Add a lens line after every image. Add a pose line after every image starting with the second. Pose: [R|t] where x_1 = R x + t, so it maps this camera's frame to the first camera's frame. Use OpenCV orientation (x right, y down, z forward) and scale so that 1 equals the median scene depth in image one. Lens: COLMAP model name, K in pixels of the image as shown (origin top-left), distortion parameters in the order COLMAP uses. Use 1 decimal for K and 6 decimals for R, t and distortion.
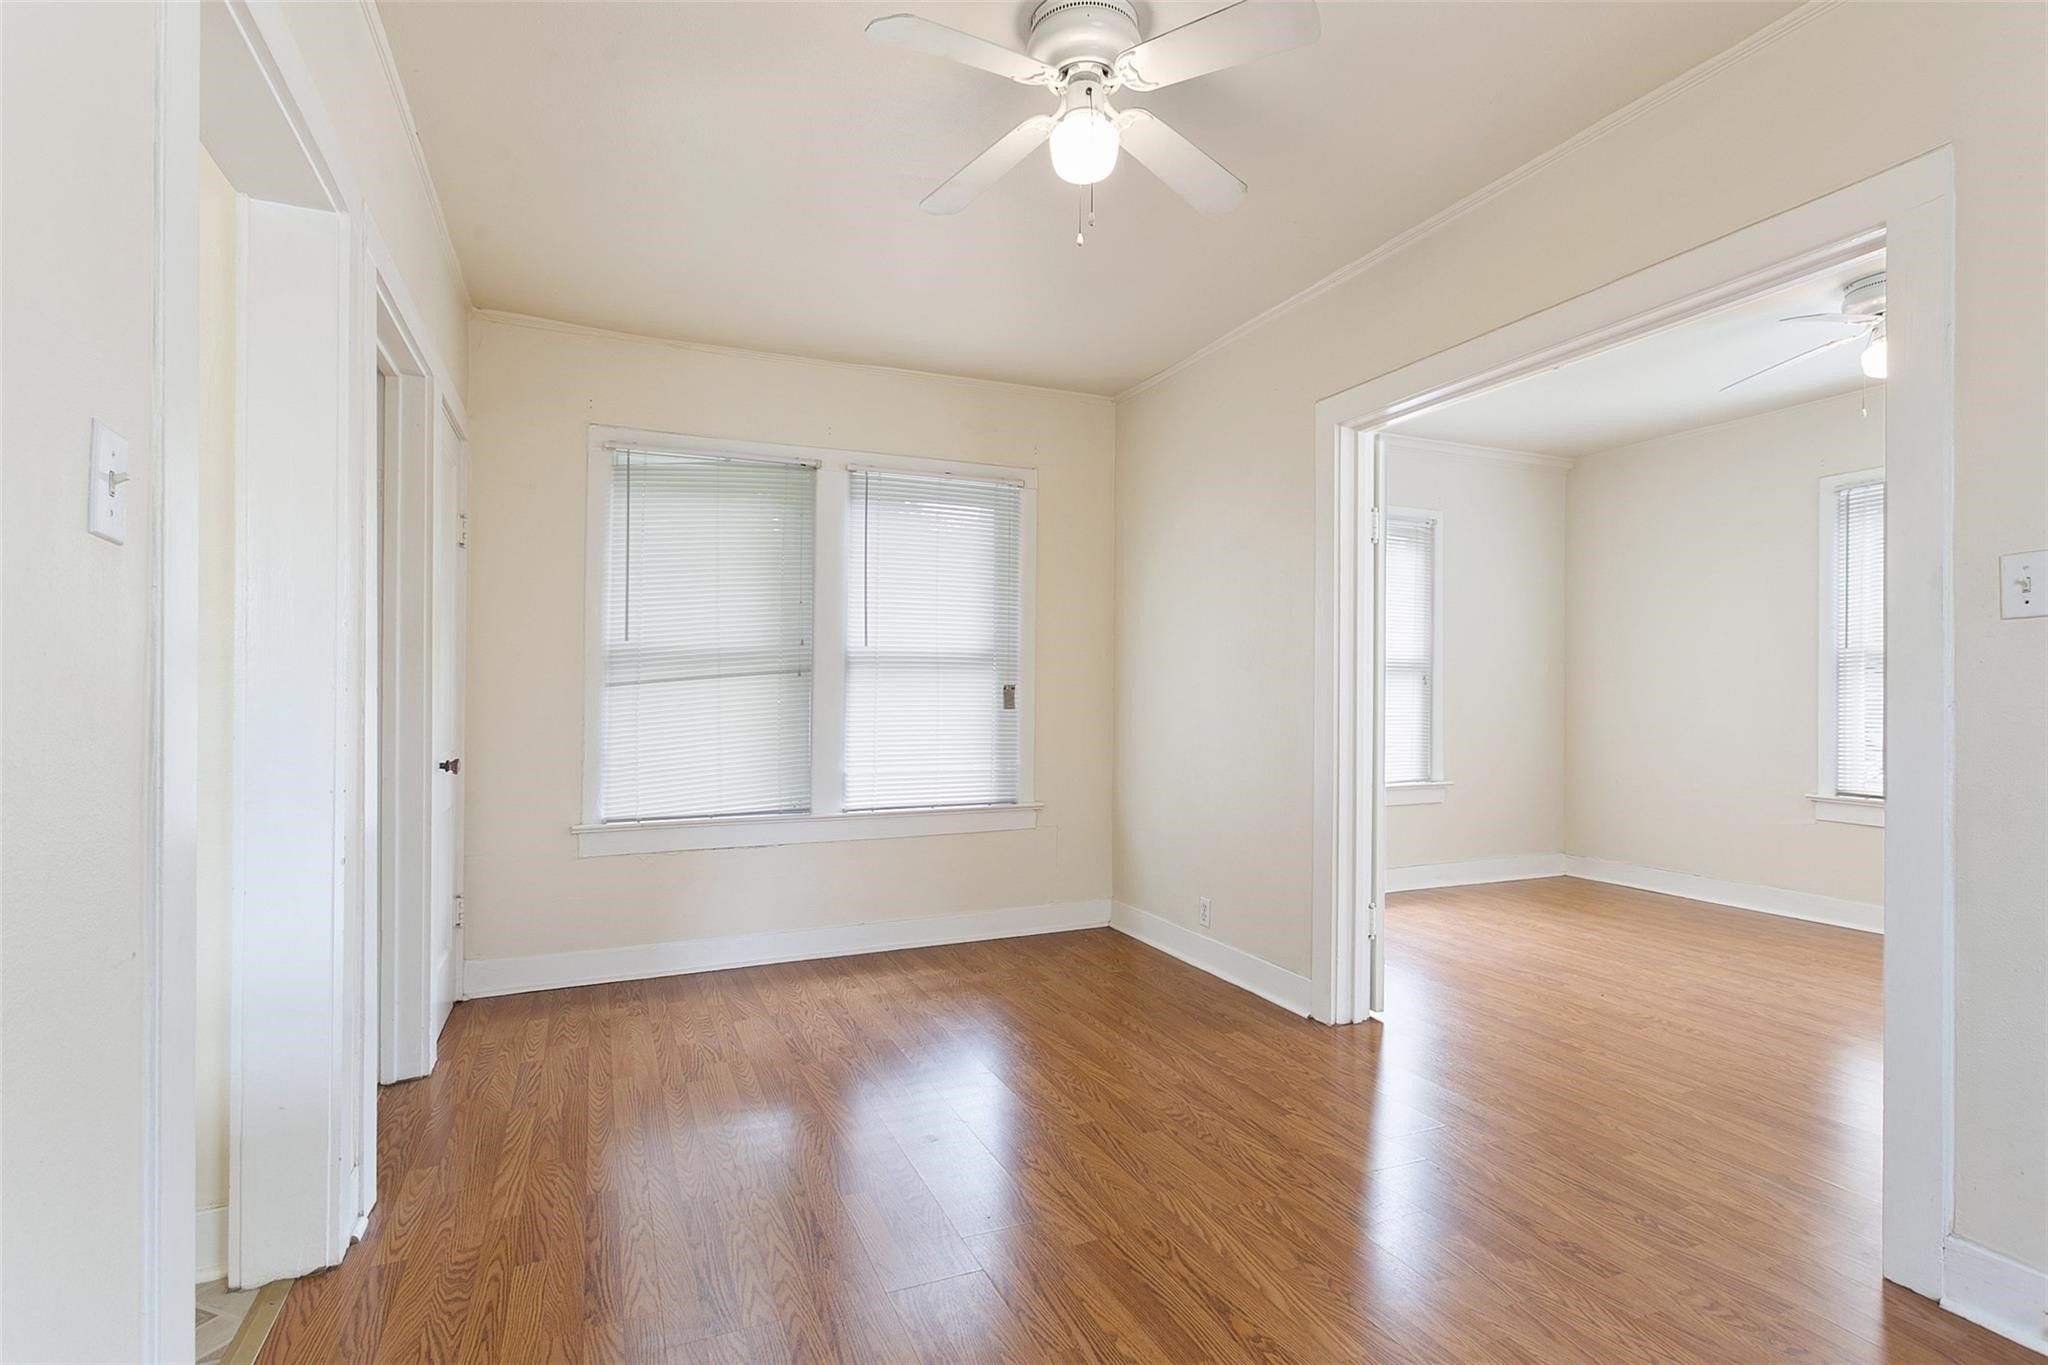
lens RADIAL K [[987.6, 0, 1024.0], [0, 987.6, 682.5], [0, 0, 1]] dist [0.001818, 0.000254]
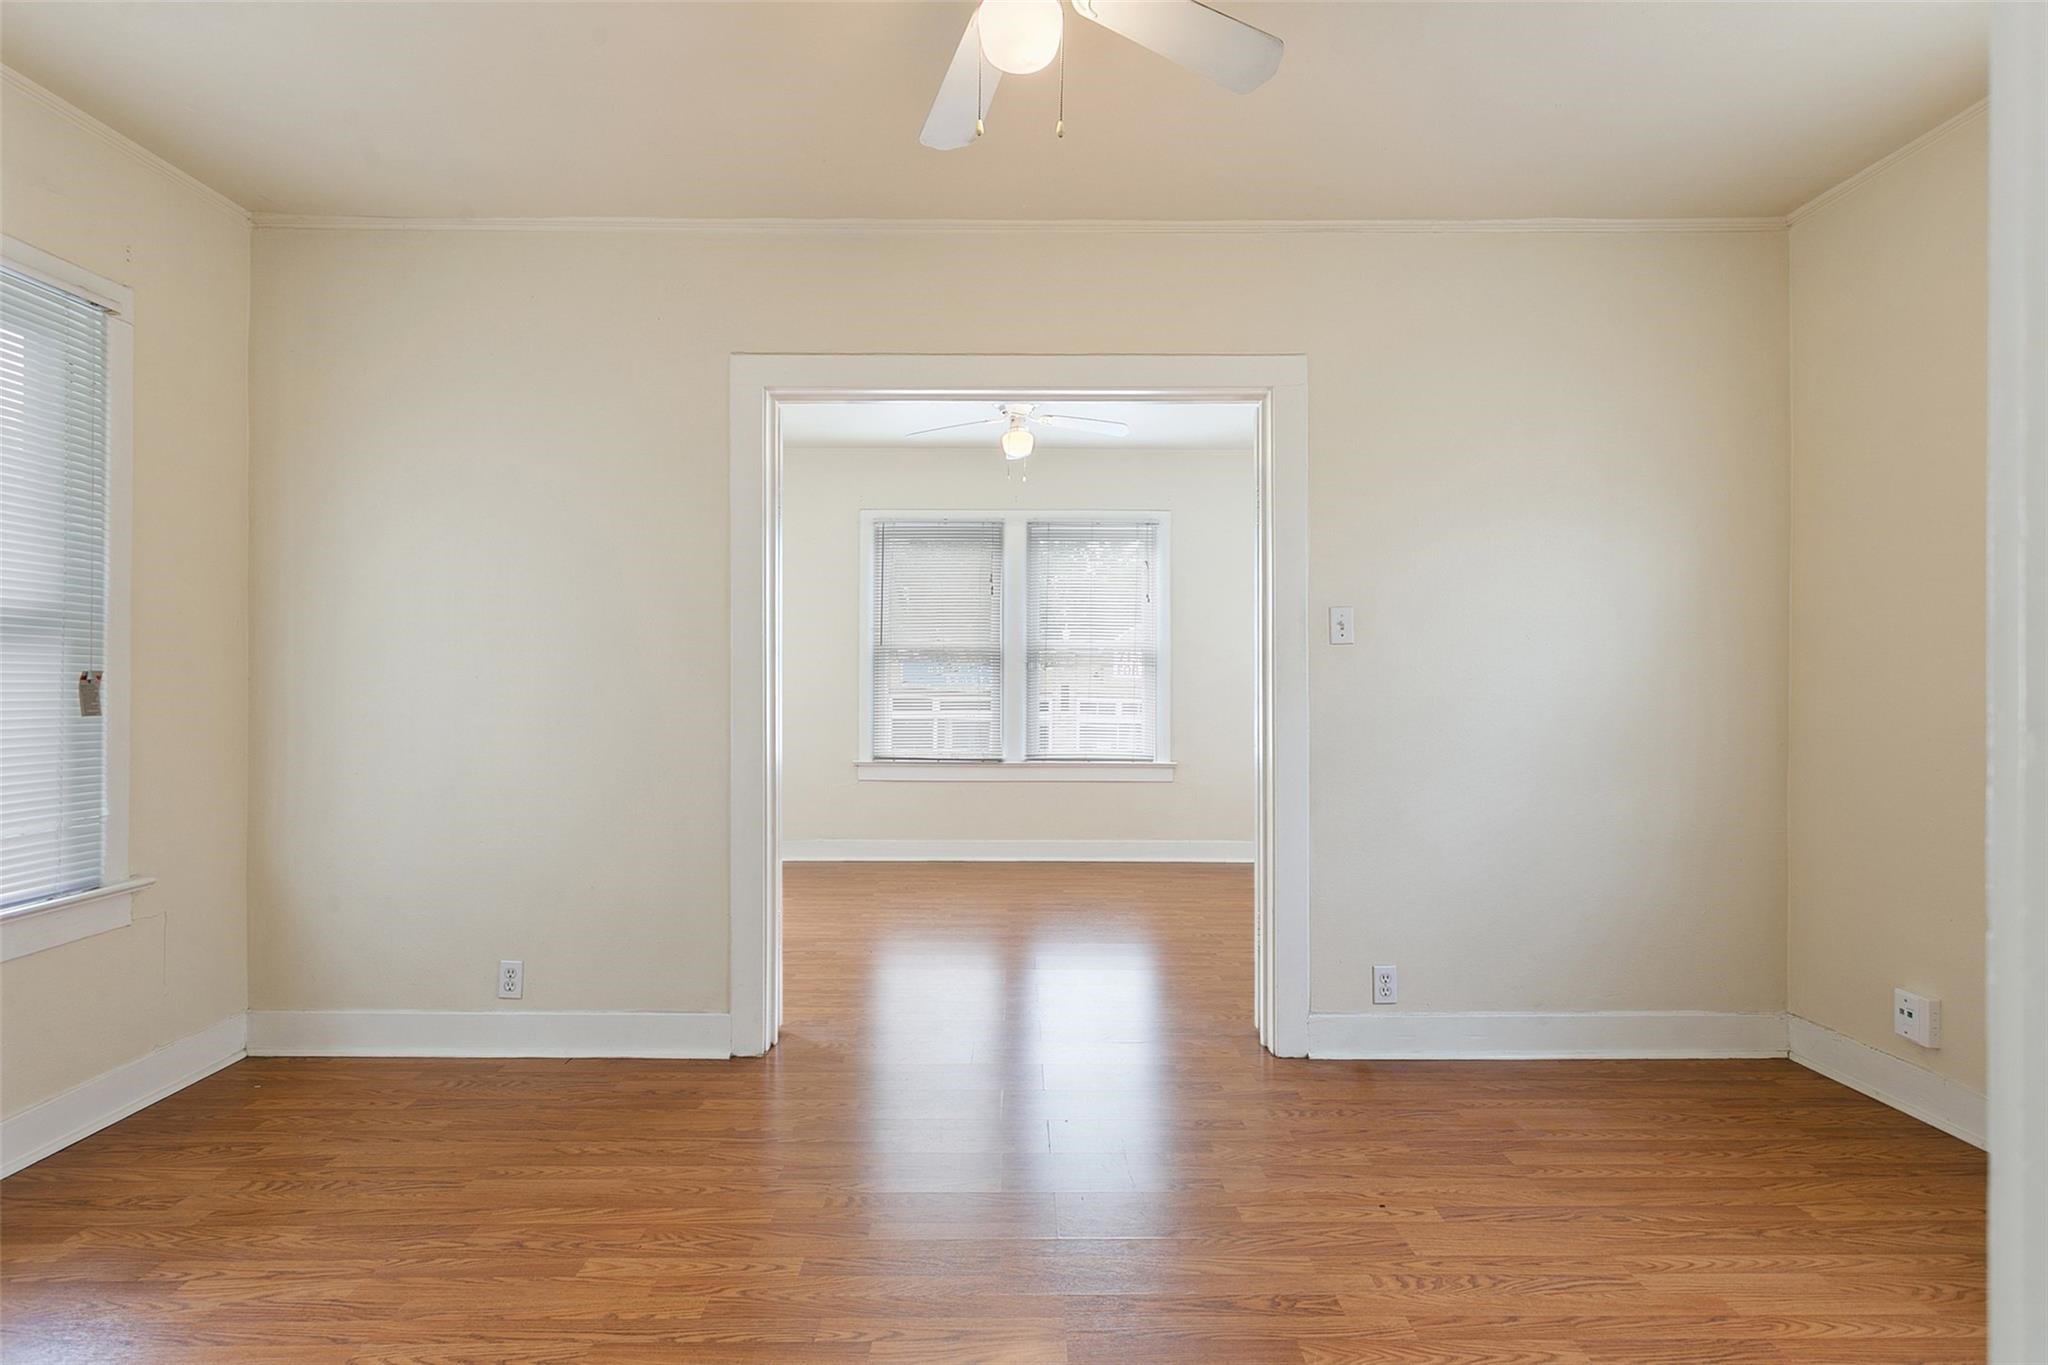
lens RADIAL K [[1017.9, 0, 1021.8], [0, 1017.9, 675.1], [0, 0, 1]] dist [0.002411, 0.000302]
pose [[0.395950, 0.000684, 0.918272, -0.367181], [-0.012213, 0.999915, 0.004521, -0.005025], [-0.918191, -0.013005, 0.395924, 0.345029]]
